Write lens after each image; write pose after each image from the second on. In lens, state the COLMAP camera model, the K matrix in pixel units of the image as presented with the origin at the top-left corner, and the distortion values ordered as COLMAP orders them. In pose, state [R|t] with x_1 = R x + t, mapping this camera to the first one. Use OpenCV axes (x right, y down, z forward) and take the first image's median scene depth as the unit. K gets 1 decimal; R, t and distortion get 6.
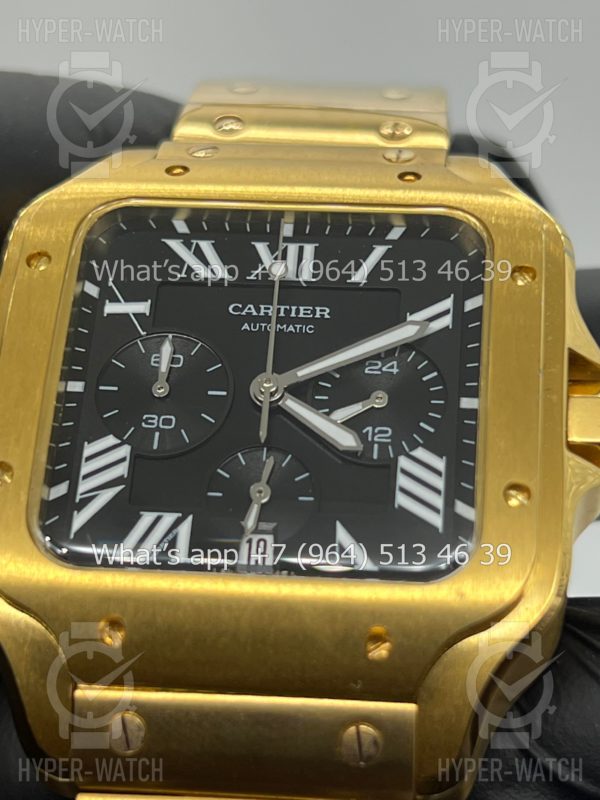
lens RADIAL K [[2021.4, 0, 265.0], [0, 2021.4, 399.9], [0, 0, 1]] dist [0.344710, -0.257404]
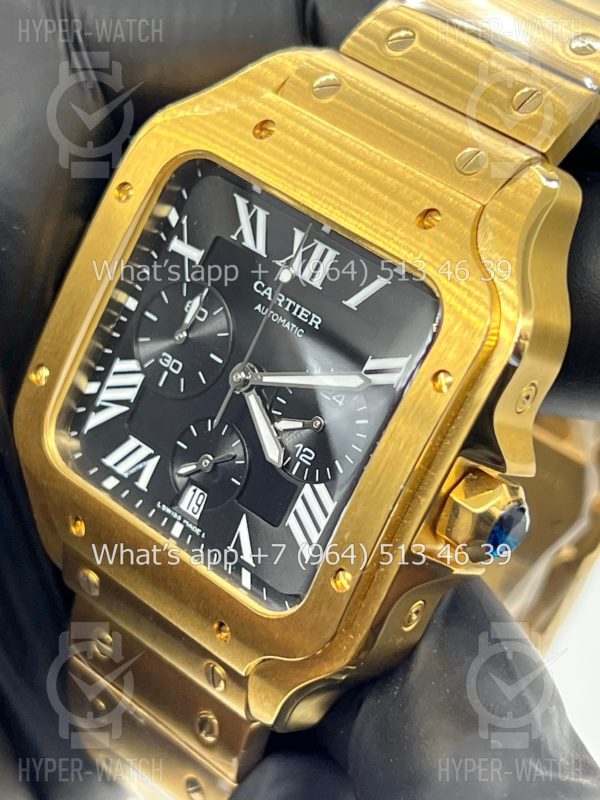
lens RADIAL K [[2021.4, 0, 265.0], [0, 2021.4, 399.9], [0, 0, 1]] dist [0.344710, -0.257404]
pose [[0.800249, 0.396638, -0.449756, 0.541341], [-0.084787, 0.817313, 0.569922, -0.661029], [0.593644, -0.417946, 0.687683, 0.193010]]
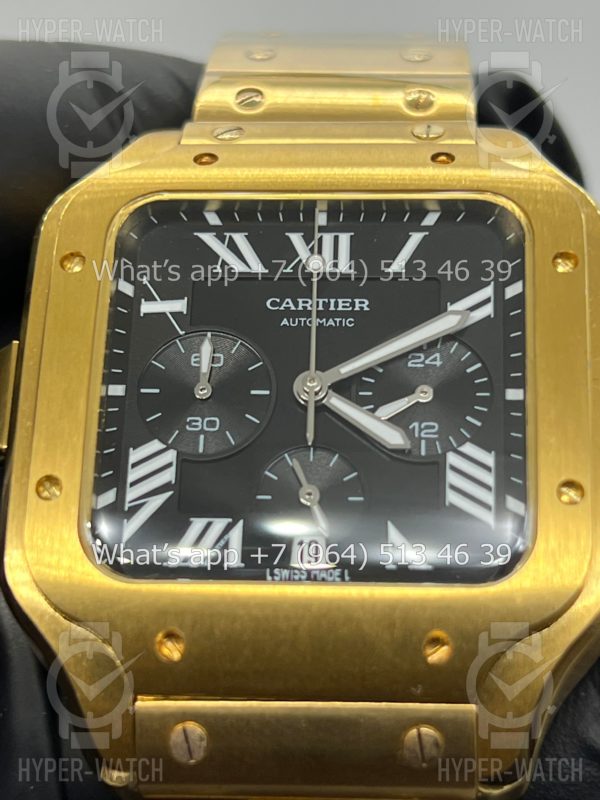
lens RADIAL K [[2021.4, 0, 265.0], [0, 2021.4, 399.9], [0, 0, 1]] dist [0.344710, -0.257404]
pose [[0.999131, -0.037789, 0.017564, -0.038772], [0.036516, 0.997023, 0.067916, -0.067068], [-0.020078, -0.067215, 0.997536, 0.009263]]
